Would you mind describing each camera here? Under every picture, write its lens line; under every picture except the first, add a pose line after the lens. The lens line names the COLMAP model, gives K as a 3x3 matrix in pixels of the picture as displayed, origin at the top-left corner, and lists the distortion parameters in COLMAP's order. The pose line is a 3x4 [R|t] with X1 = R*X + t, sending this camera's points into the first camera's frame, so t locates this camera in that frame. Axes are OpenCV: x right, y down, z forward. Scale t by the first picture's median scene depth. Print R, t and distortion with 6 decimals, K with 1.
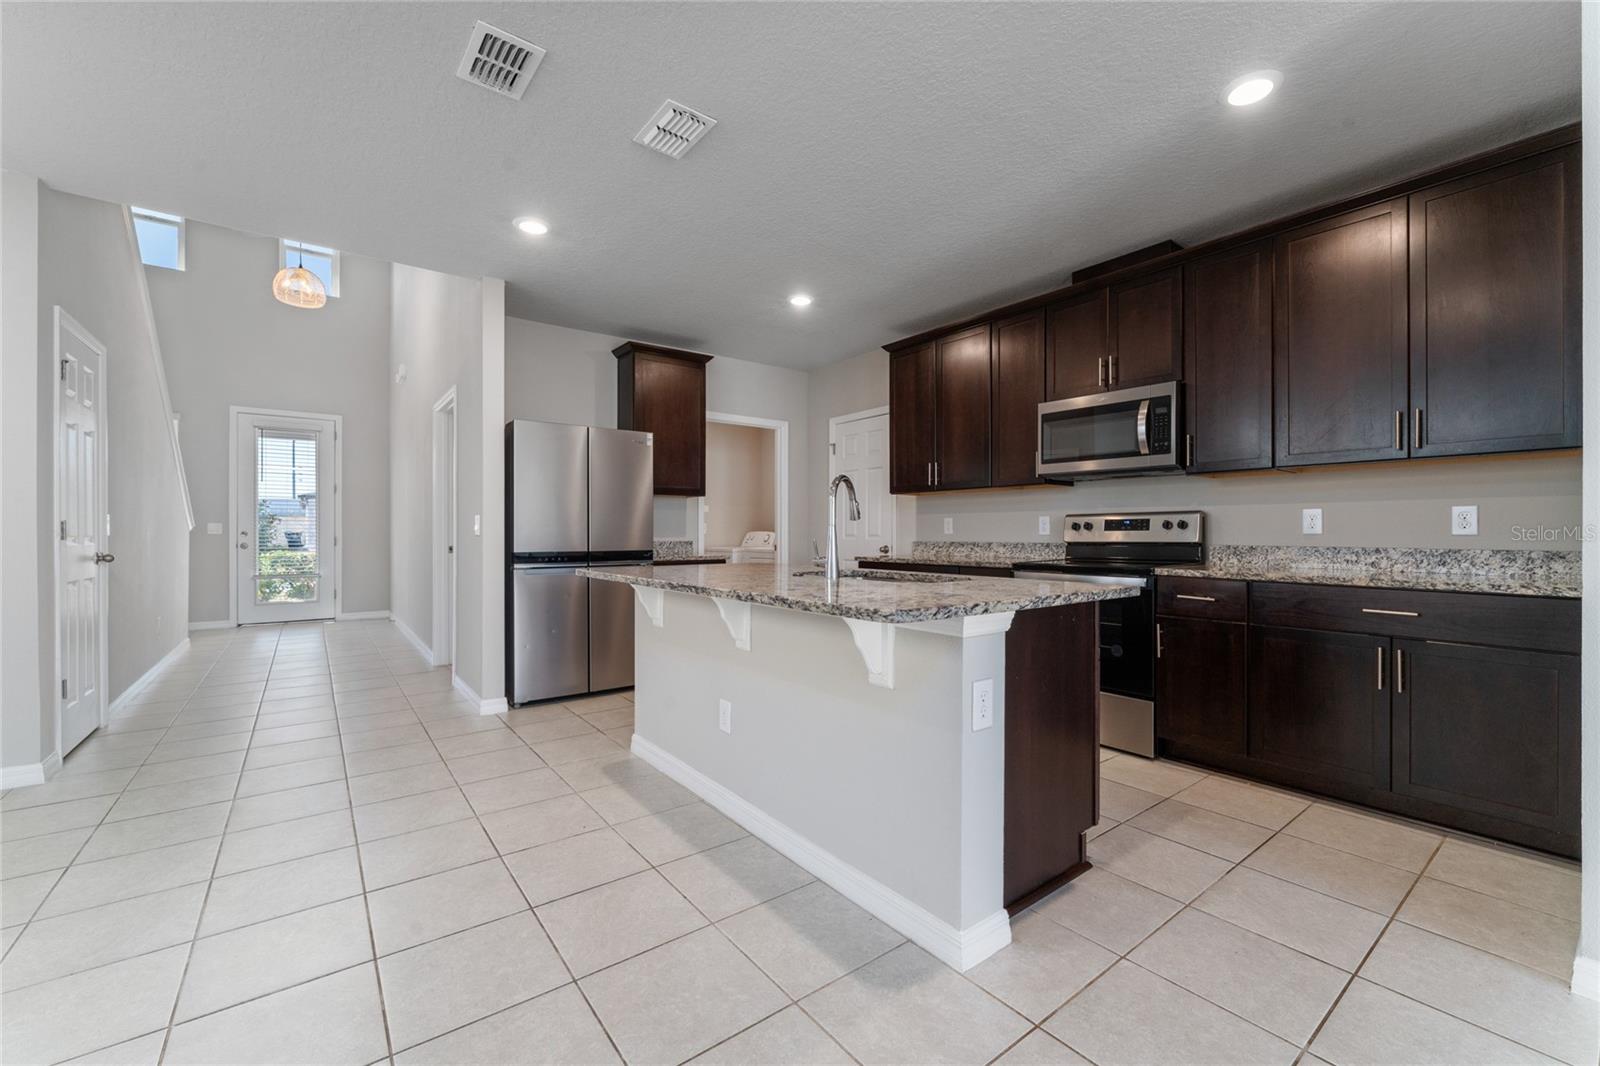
lens RADIAL K [[648.2, 0, 800.0], [0, 648.2, 533.0], [0, 0, 1]] dist [-0.010396, -0.000008]
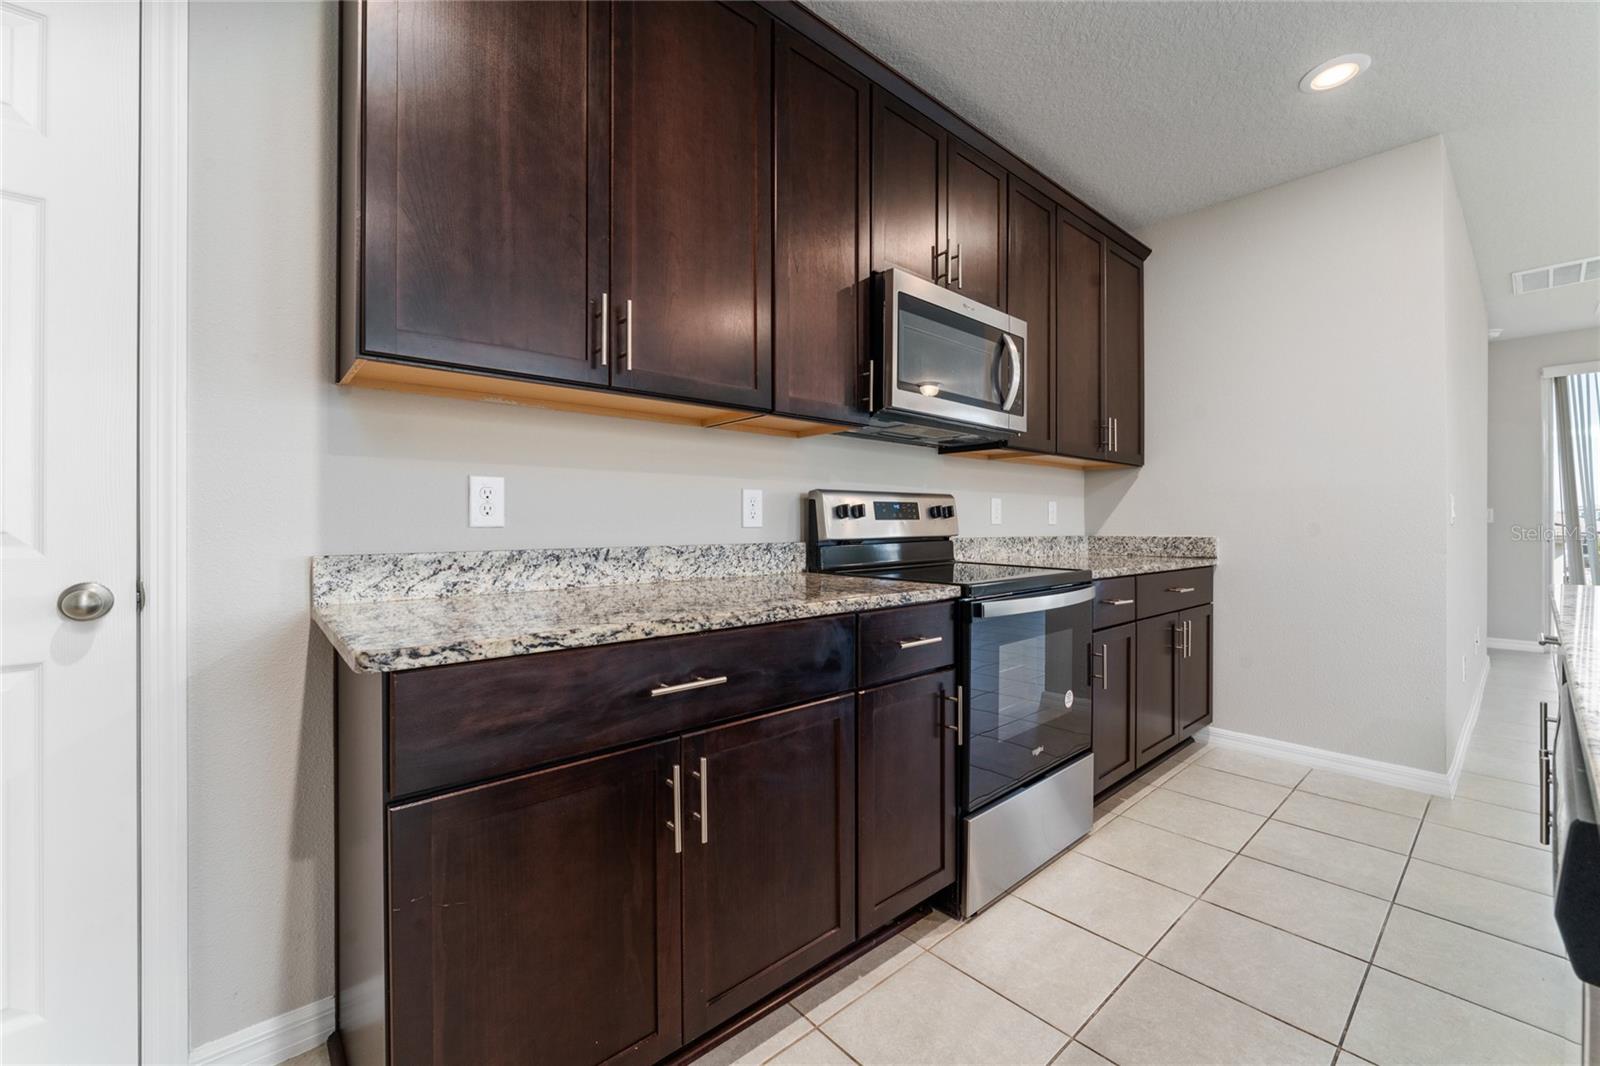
lens RADIAL K [[639.6, 0, 798.6], [0, 639.6, 525.1], [0, 0, 1]] dist [-0.007030, 0.000231]
pose [[-0.065180, -0.001759, 0.997872, -0.113004], [0.001141, 0.999998, 0.001837, 0.000523], [-0.997873, 0.001259, -0.065178, 1.006292]]
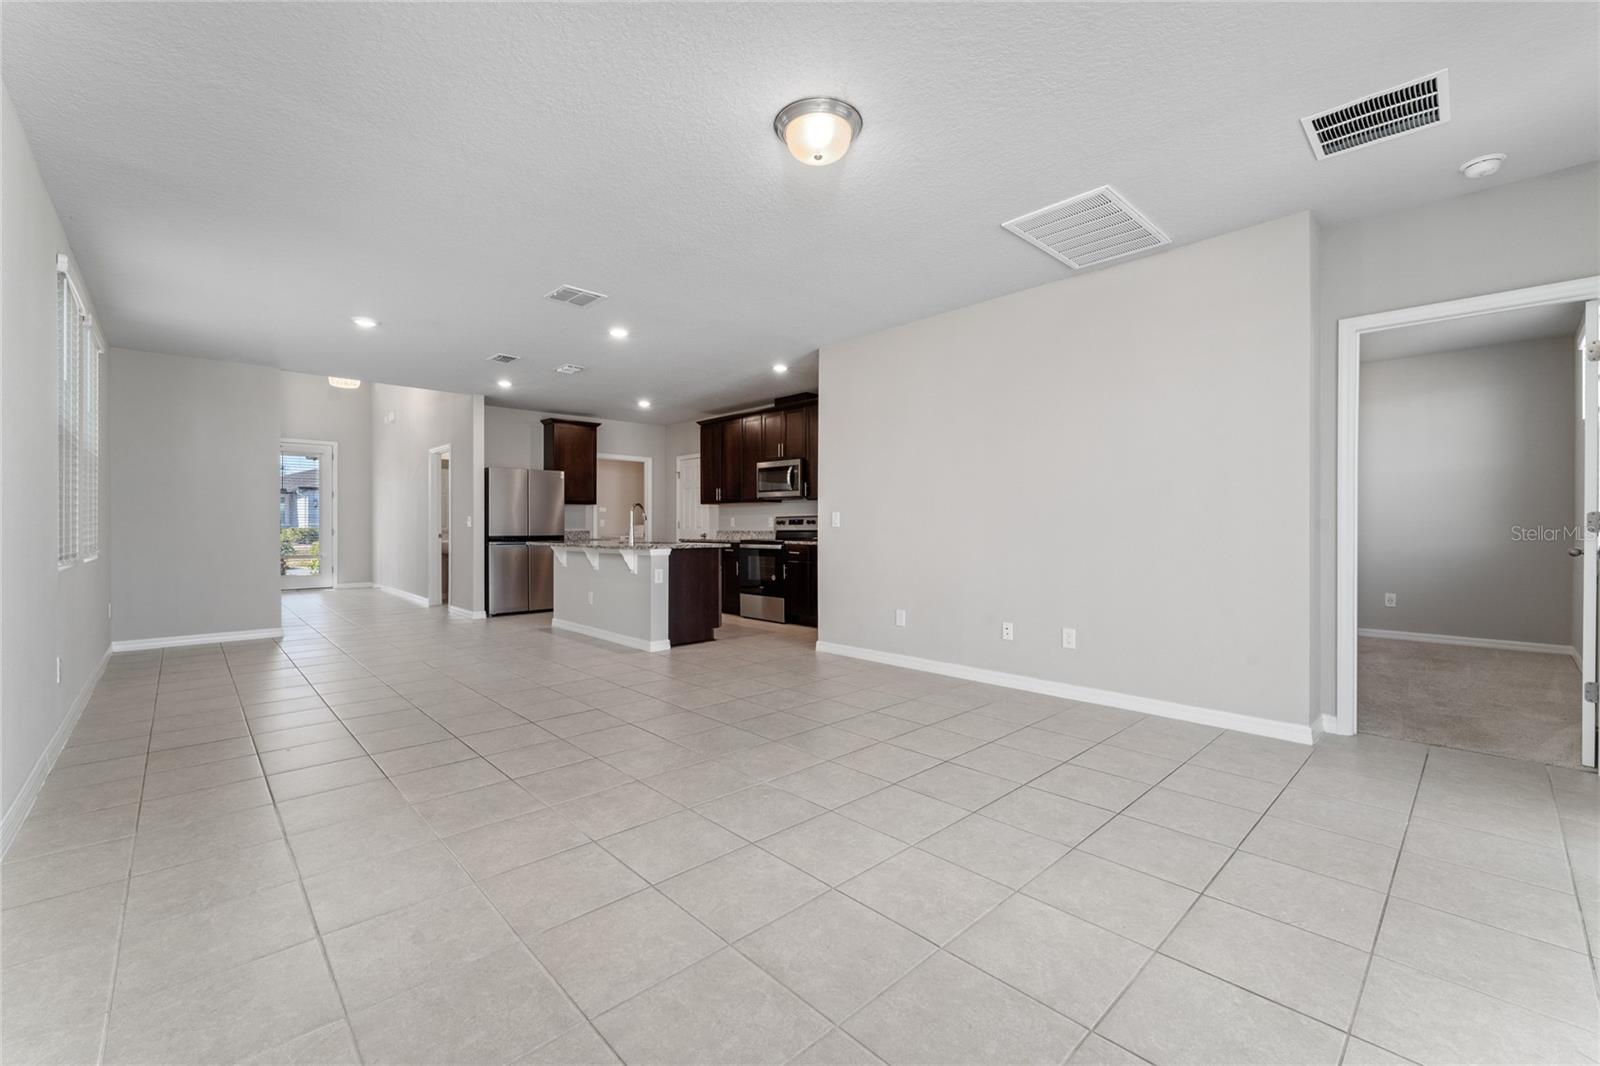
lens RADIAL K [[665.9, 0, 800.1], [0, 665.9, 526.6], [0, 0, 1]] dist [-0.009877, -0.000030]
pose [[0.994597, 0.000321, 0.103808, 0.259398], [-0.000235, 1.000000, -0.000838, 0.003341], [-0.103808, 0.000809, 0.994597, -1.009253]]
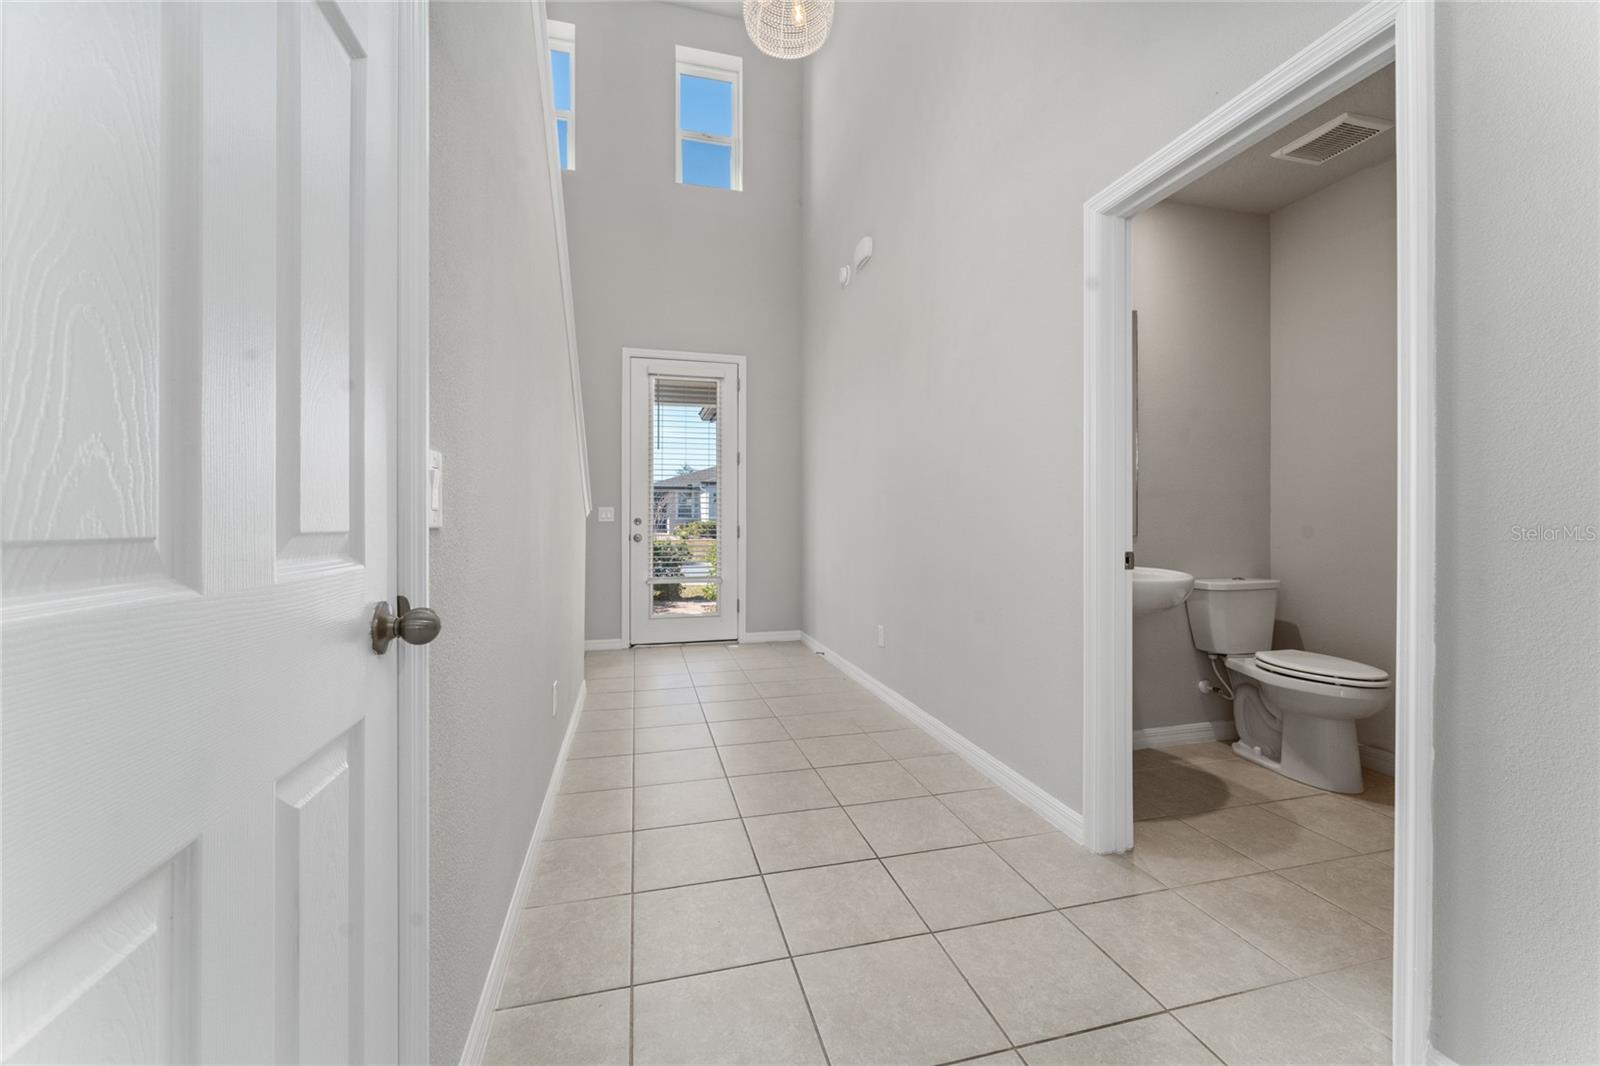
lens RADIAL K [[636.0, 0, 802.3], [0, 636.0, 518.4], [0, 0, 1]] dist [-0.000497, 0.000058]
pose [[0.923712, -0.001268, -0.383085, -0.728563], [-0.000422, 0.999991, -0.004327, 0.001581], [0.383087, 0.004159, 0.923703, 0.708736]]
